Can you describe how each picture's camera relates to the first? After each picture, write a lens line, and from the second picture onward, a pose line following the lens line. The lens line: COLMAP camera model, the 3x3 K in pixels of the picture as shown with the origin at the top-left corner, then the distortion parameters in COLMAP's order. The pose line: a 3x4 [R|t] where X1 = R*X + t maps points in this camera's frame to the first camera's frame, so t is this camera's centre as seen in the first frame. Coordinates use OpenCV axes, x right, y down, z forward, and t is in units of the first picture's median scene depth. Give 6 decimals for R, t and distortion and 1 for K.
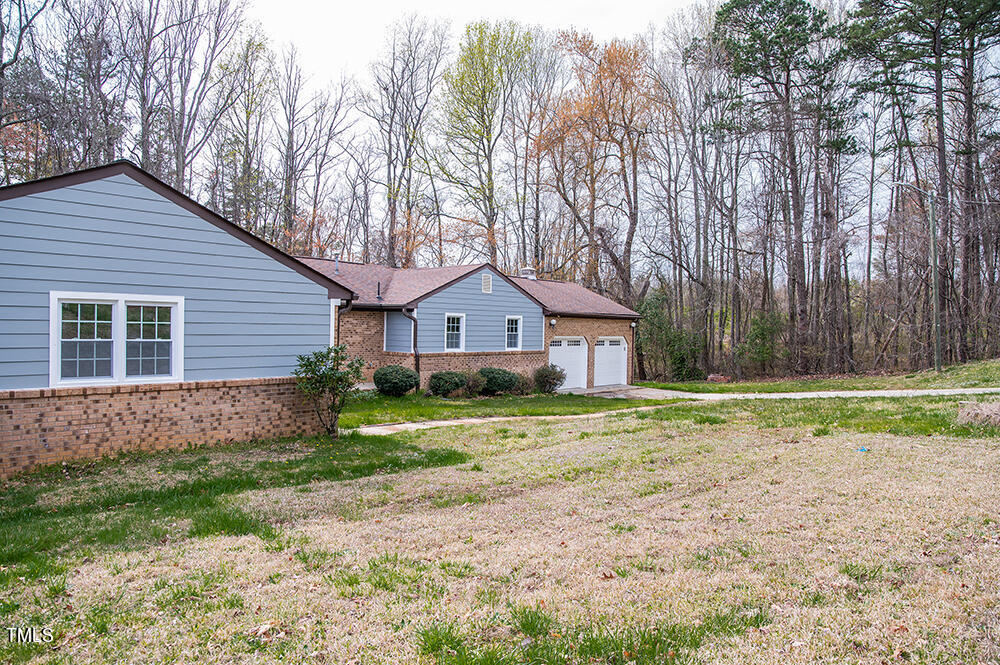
lens RADIAL K [[691.3, 0, 502.3], [0, 691.3, 334.4], [0, 0, 1]] dist [-0.109750, 0.082814]
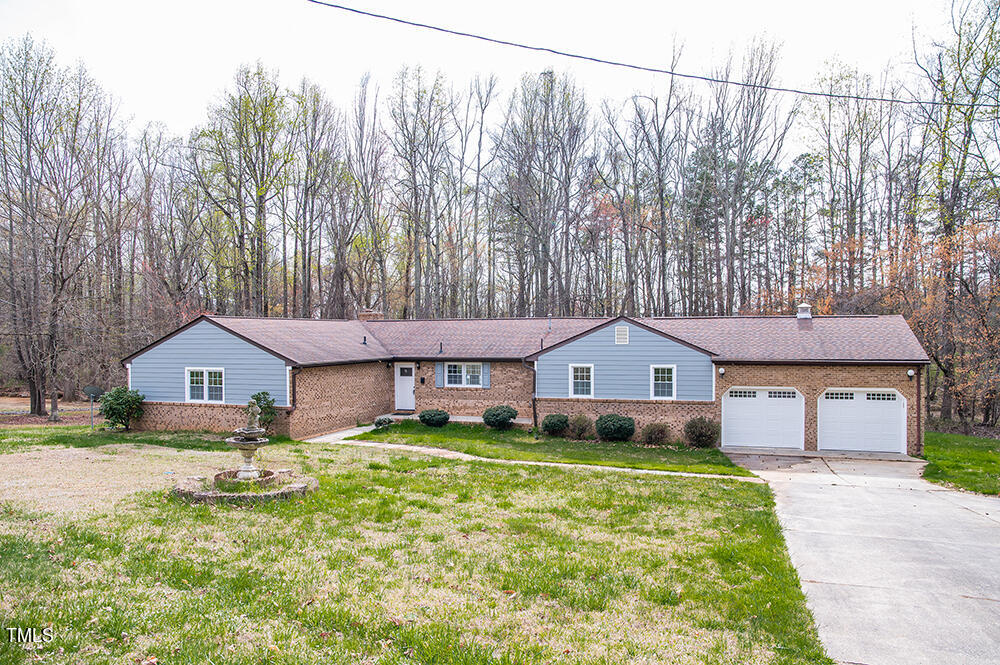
lens RADIAL K [[691.3, 0, 502.3], [0, 691.3, 334.4], [0, 0, 1]] dist [-0.109750, 0.082814]
pose [[0.370595, -0.023121, -0.928507, 0.951257], [-0.000008, 0.999690, -0.024896, -0.051428], [0.928794, 0.009234, 0.370480, 0.465902]]
